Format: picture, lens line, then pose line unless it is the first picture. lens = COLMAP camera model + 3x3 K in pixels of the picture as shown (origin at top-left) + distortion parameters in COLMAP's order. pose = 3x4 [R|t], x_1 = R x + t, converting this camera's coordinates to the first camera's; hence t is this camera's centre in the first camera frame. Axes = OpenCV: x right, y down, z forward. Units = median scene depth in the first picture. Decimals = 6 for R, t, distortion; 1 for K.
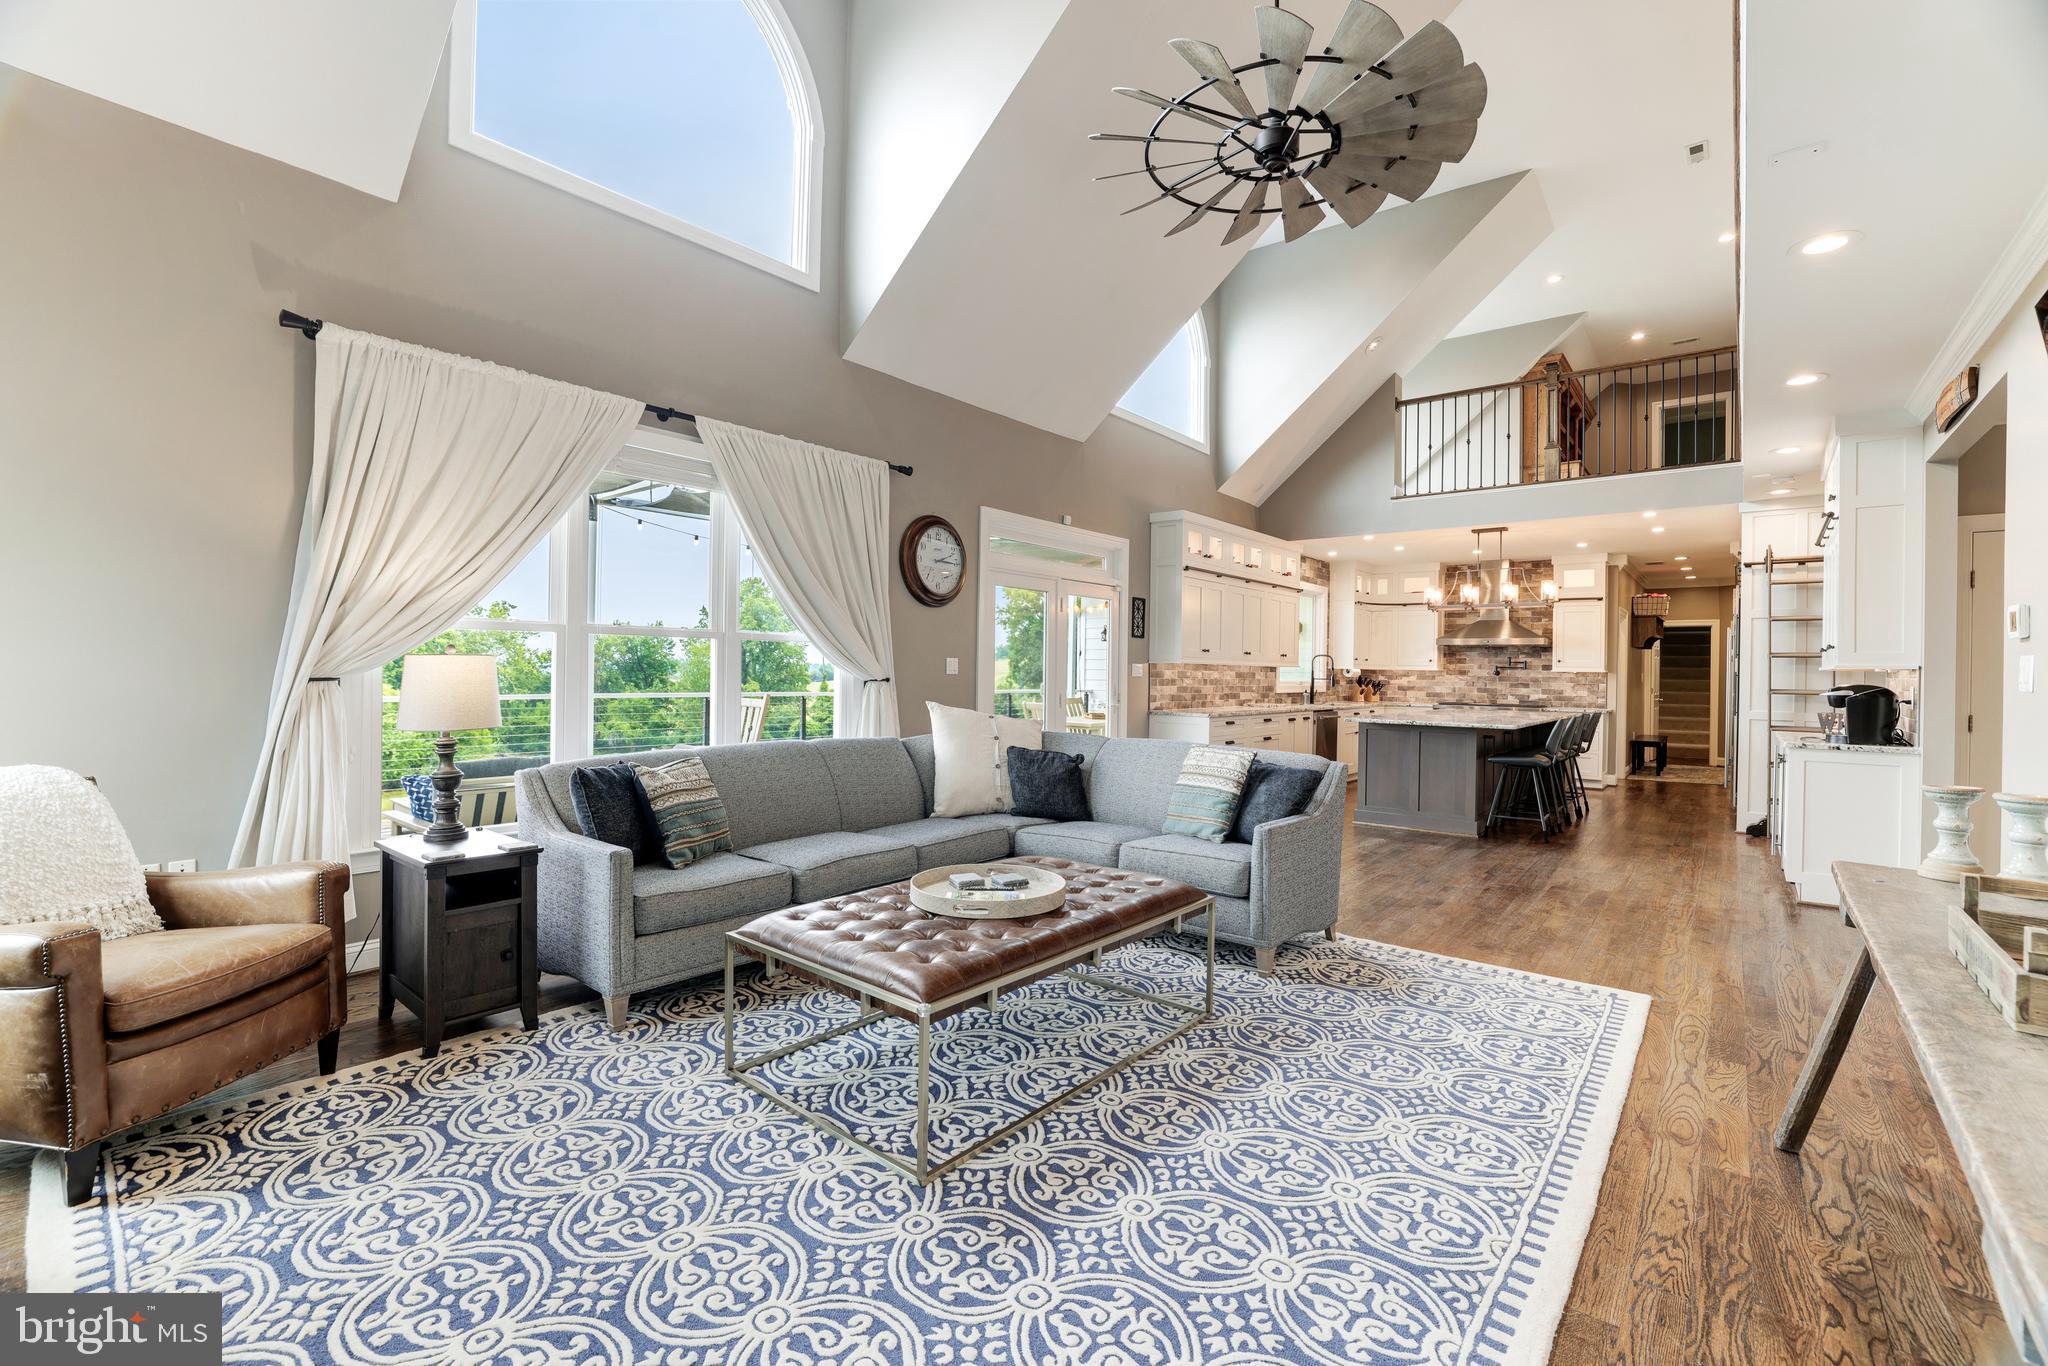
lens RADIAL K [[882.6, 0, 1020.8], [0, 882.6, 669.6], [0, 0, 1]] dist [-0.045881, 0.015160]
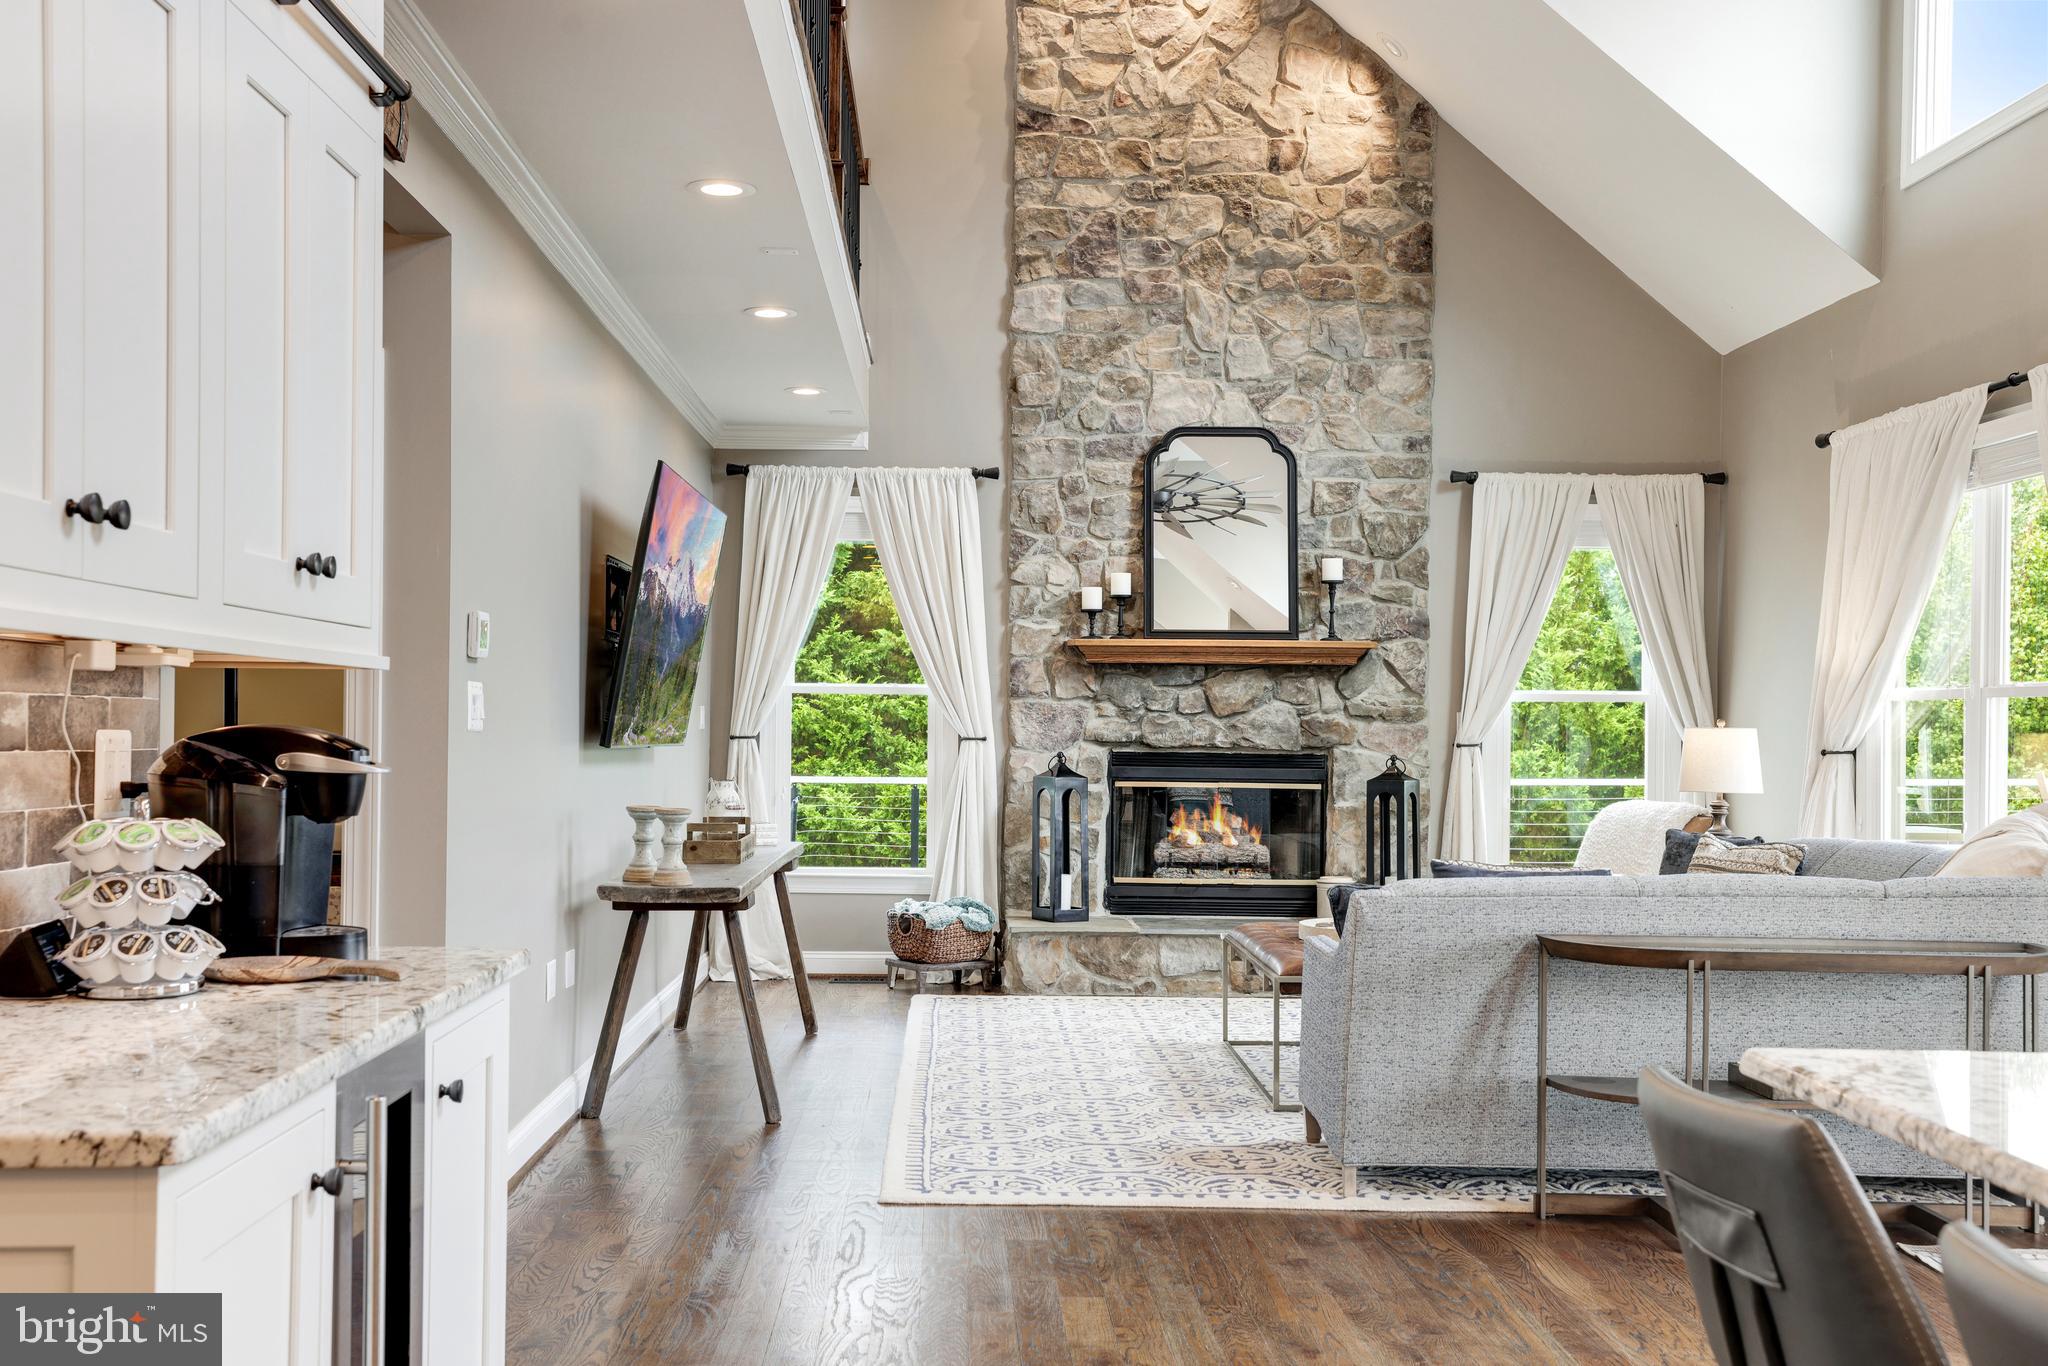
lens RADIAL K [[2063.5, 0, 990.5], [0, 2063.5, 708.2], [0, 0, 1]] dist [0.041274, 0.000000]
pose [[-0.755940, -0.026582, -0.654101, 0.700517], [-0.020578, 0.999646, -0.016842, 0.008638], [0.654317, 0.000729, -0.756220, 0.920996]]
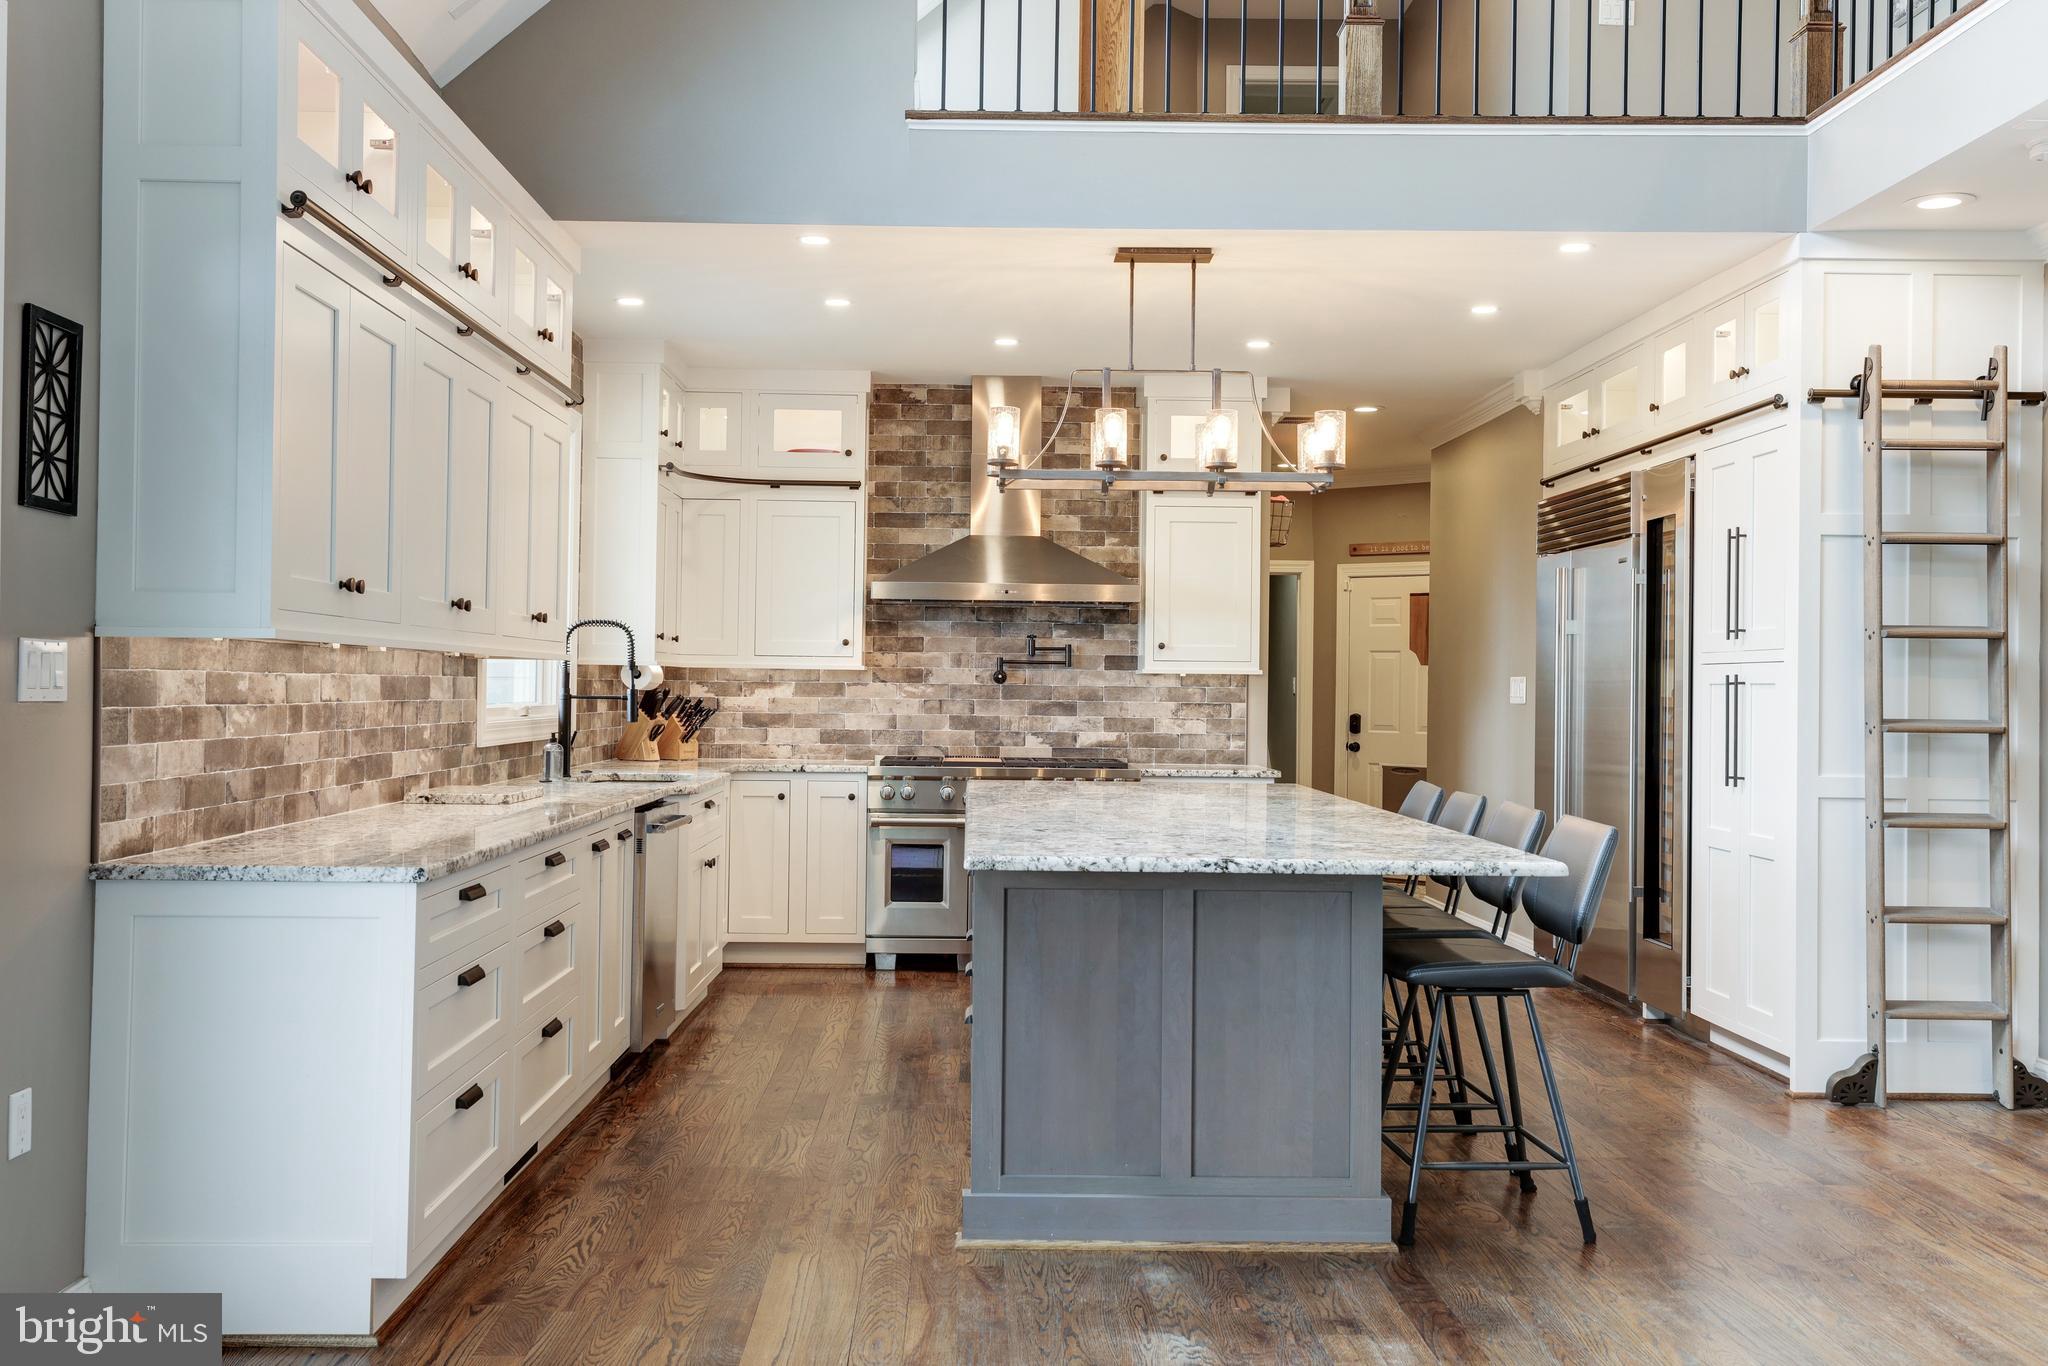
lens RADIAL K [[1893.6, 0, 1012.4], [0, 1893.6, 672.1], [0, 0, 1]] dist [0.004367, 0.000000]
pose [[0.752633, -0.000960, 0.658439, 0.012027], [-0.000879, 0.999997, 0.002462, -0.000112], [-0.658439, -0.002431, 0.752630, 0.502049]]
